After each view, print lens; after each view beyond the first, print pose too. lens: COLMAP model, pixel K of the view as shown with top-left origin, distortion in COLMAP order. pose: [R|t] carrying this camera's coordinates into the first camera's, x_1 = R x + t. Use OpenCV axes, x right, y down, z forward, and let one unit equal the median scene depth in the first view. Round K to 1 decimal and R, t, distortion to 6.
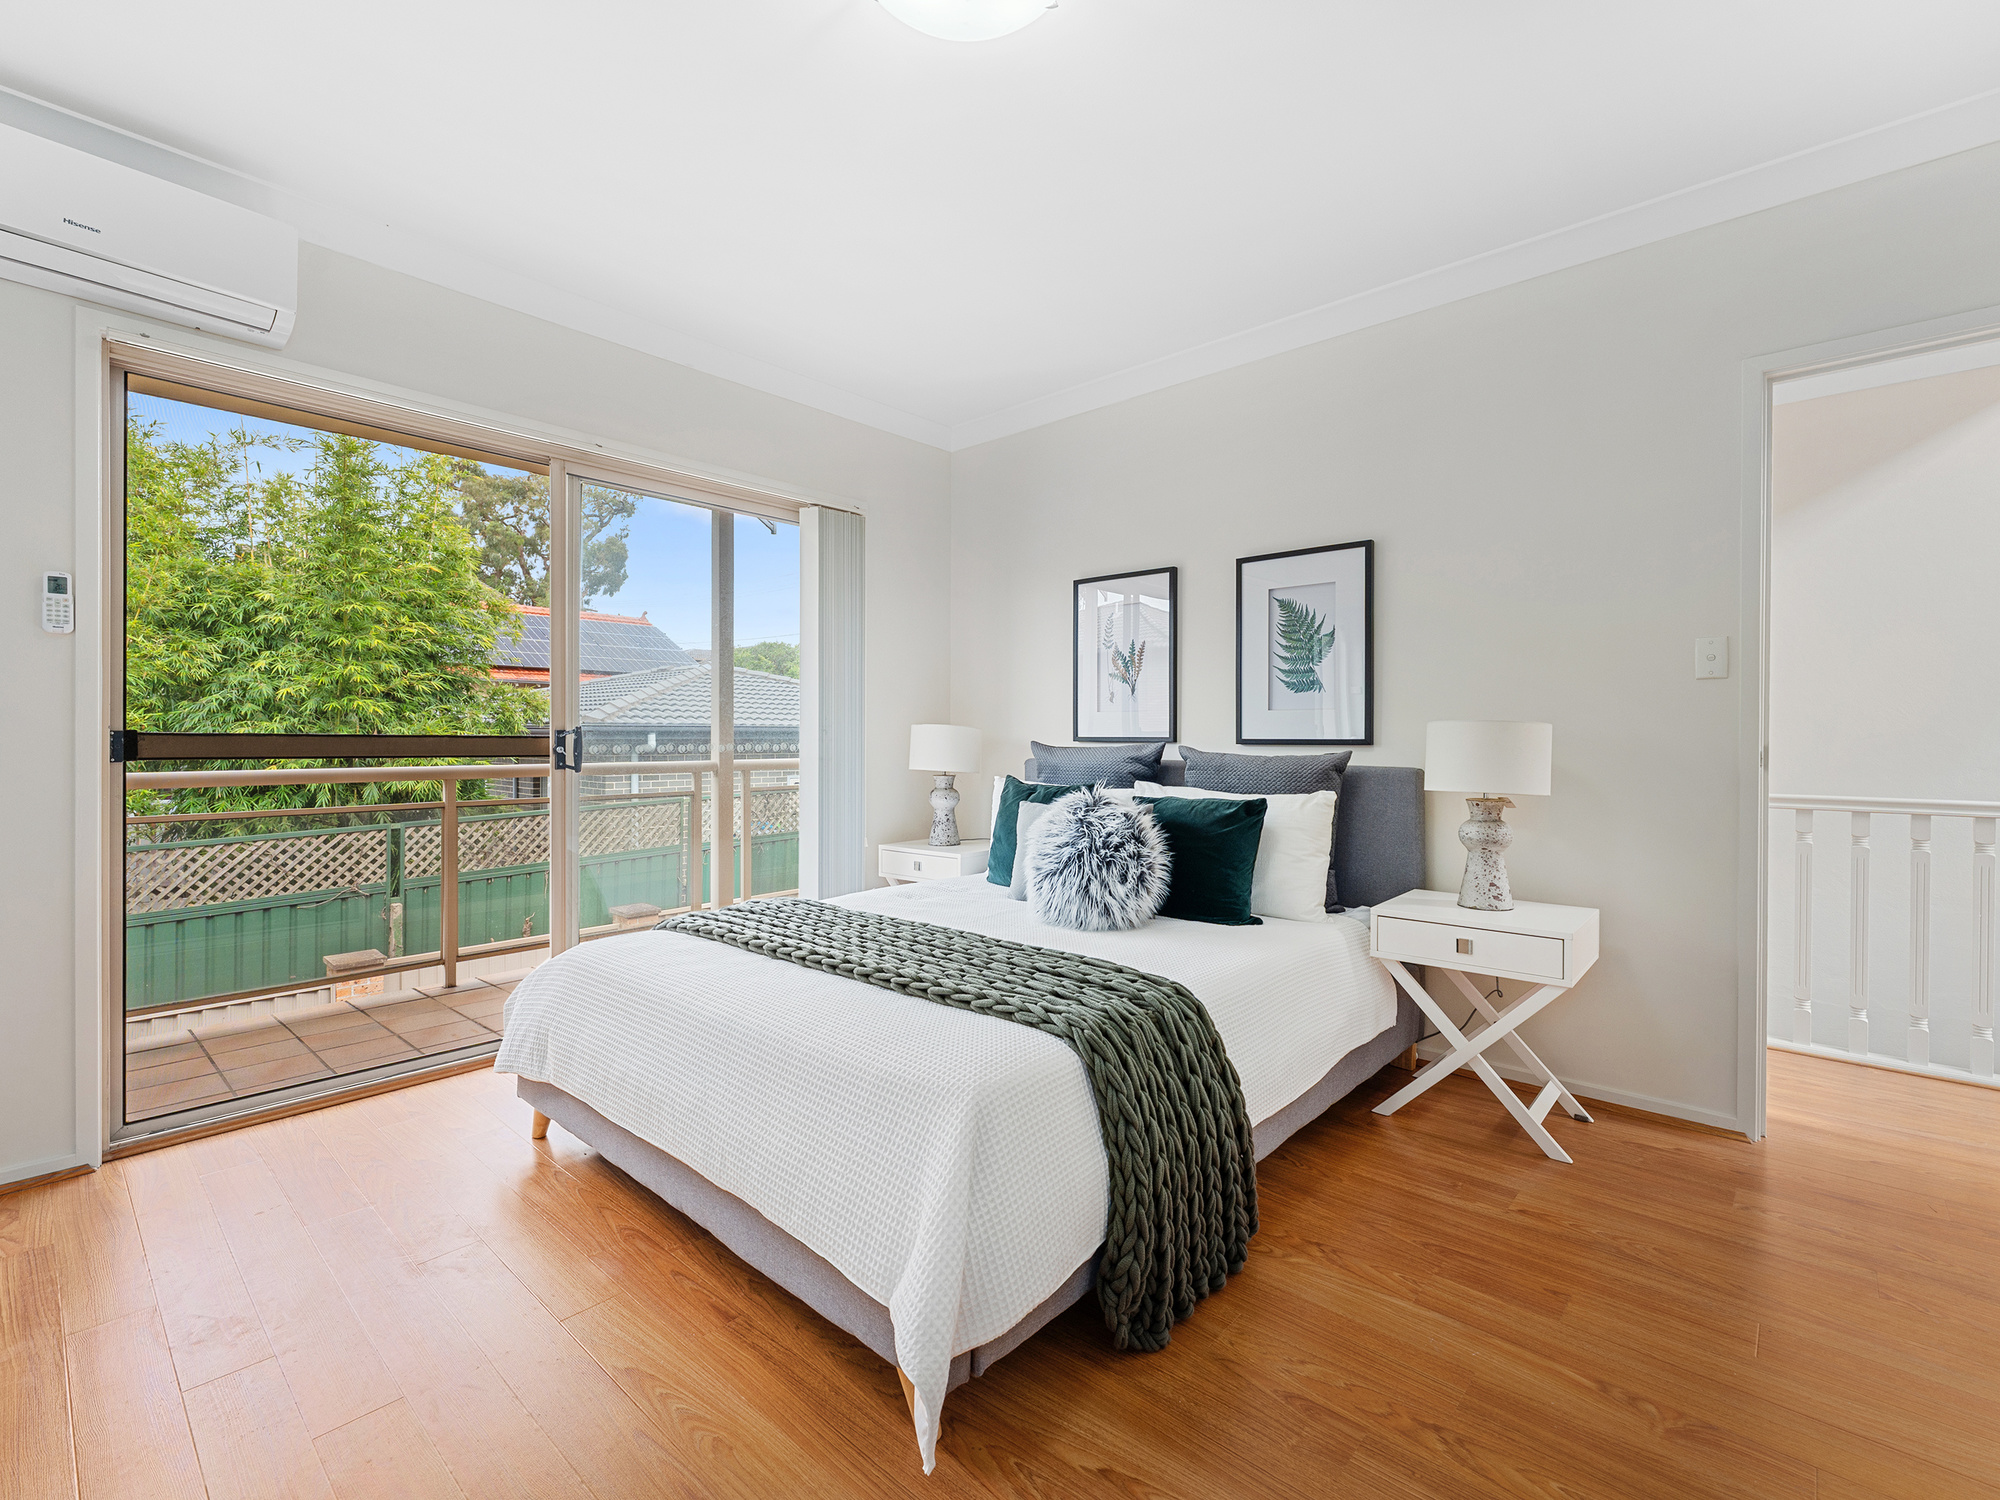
lens RADIAL K [[915.7, 0, 1005.1], [0, 915.7, 749.4], [0, 0, 1]] dist [-0.004285, -0.001026]
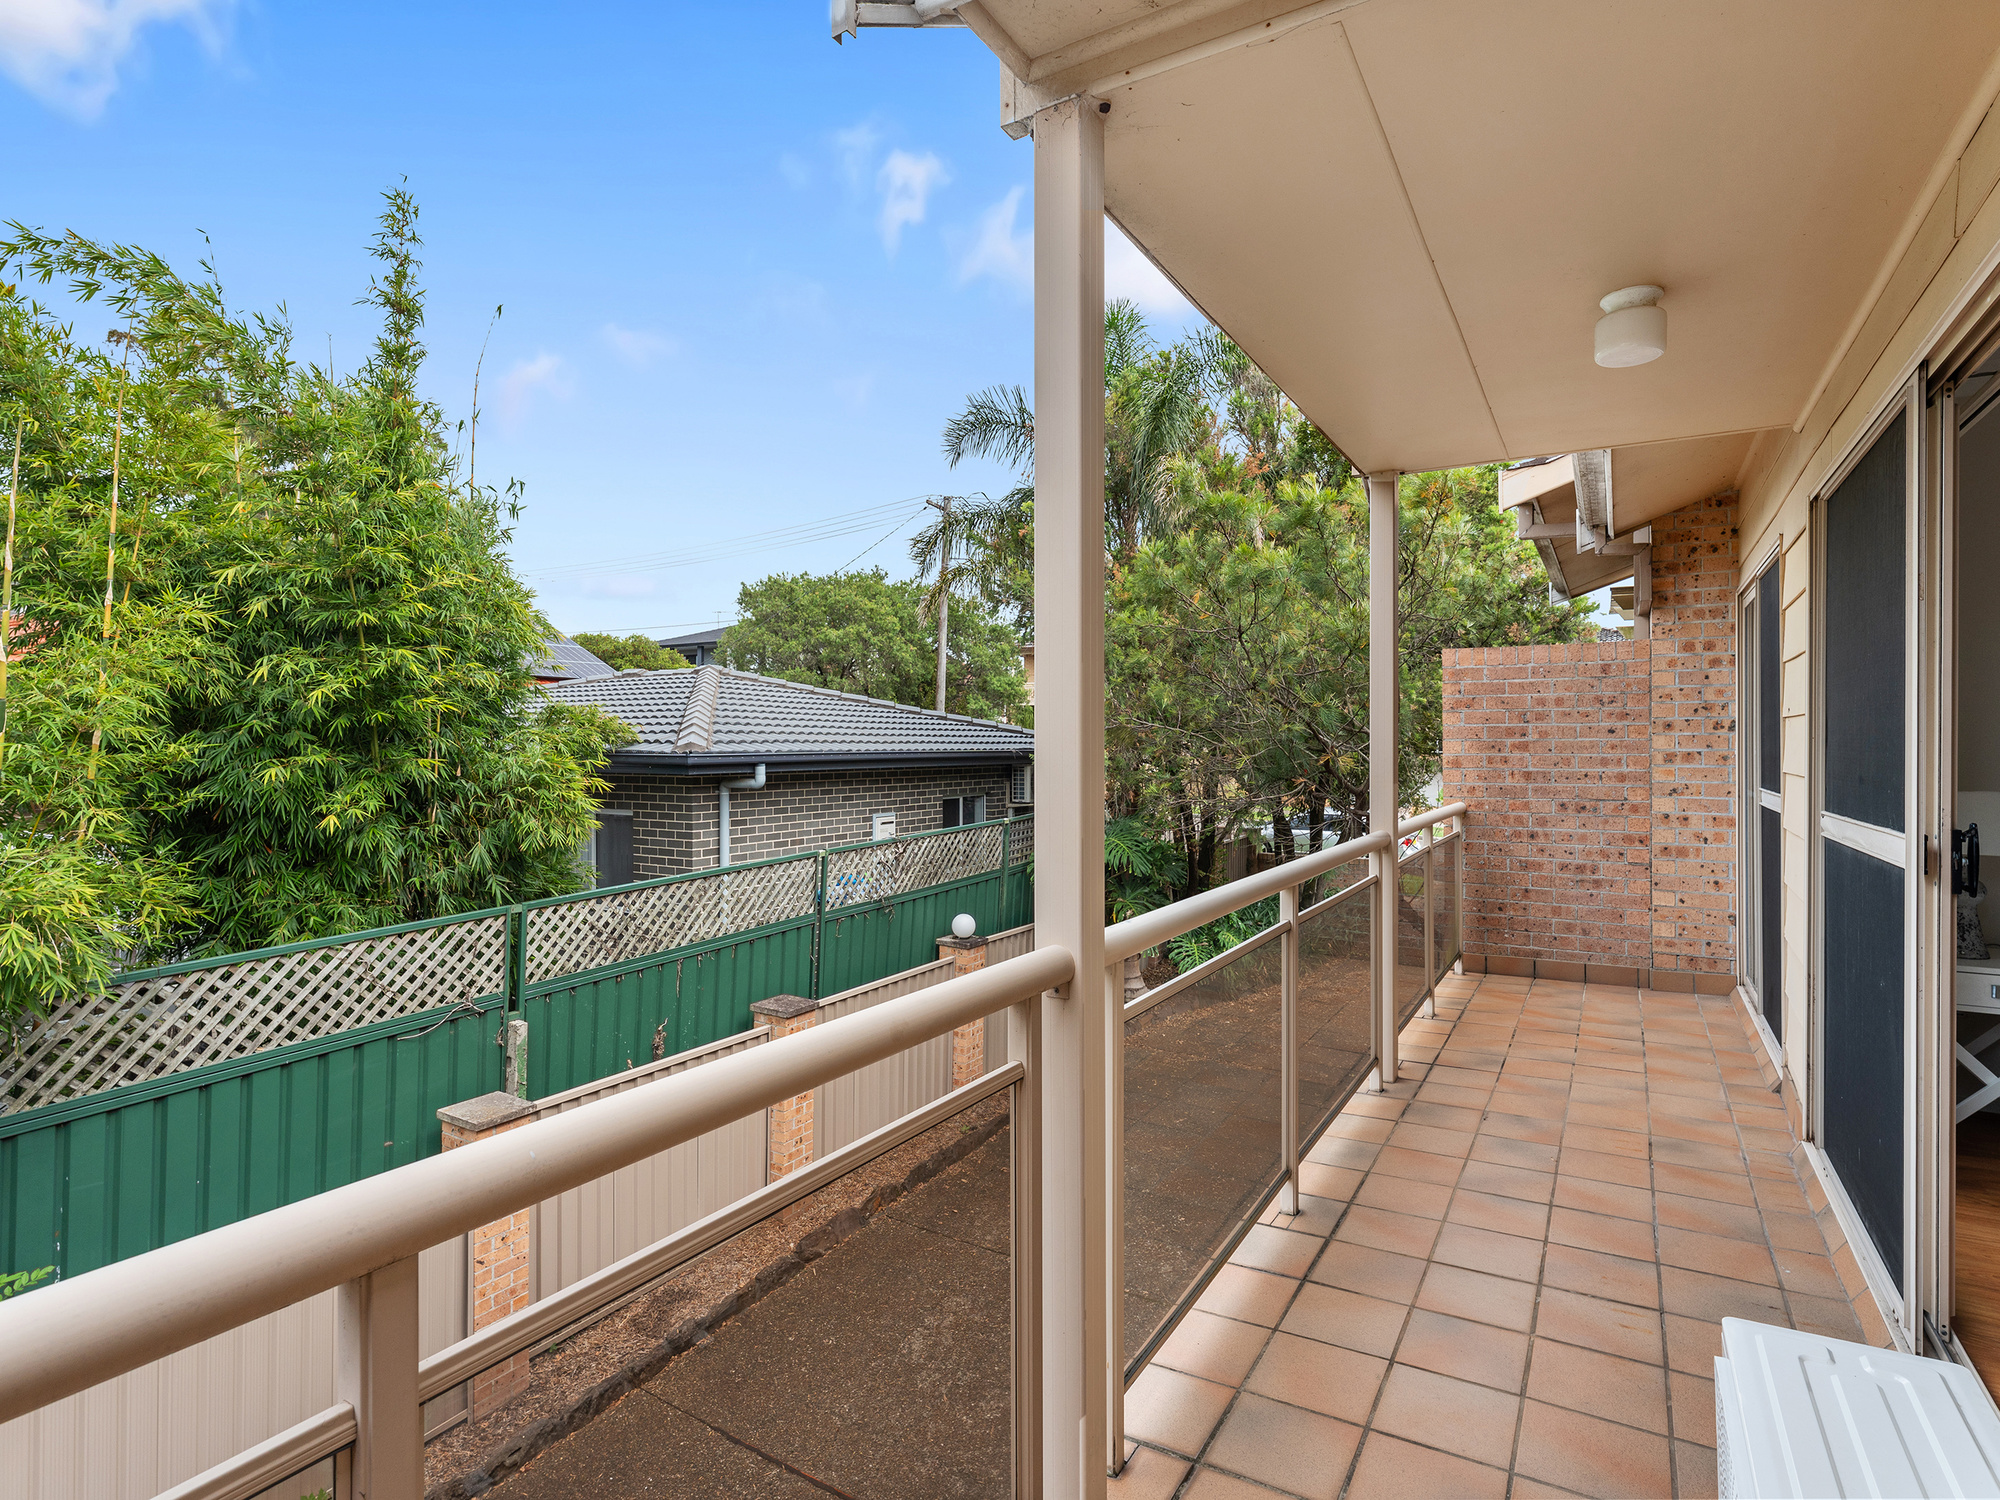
lens RADIAL K [[1055.2, 0, 998.0], [0, 1055.2, 742.3], [0, 0, 1]] dist [-0.000294, -0.000063]
pose [[0.979727, -0.006807, 0.200220, -0.489367], [0.010126, 0.999828, -0.015559, -0.027329], [-0.200080, 0.017271, 0.979627, 0.148665]]
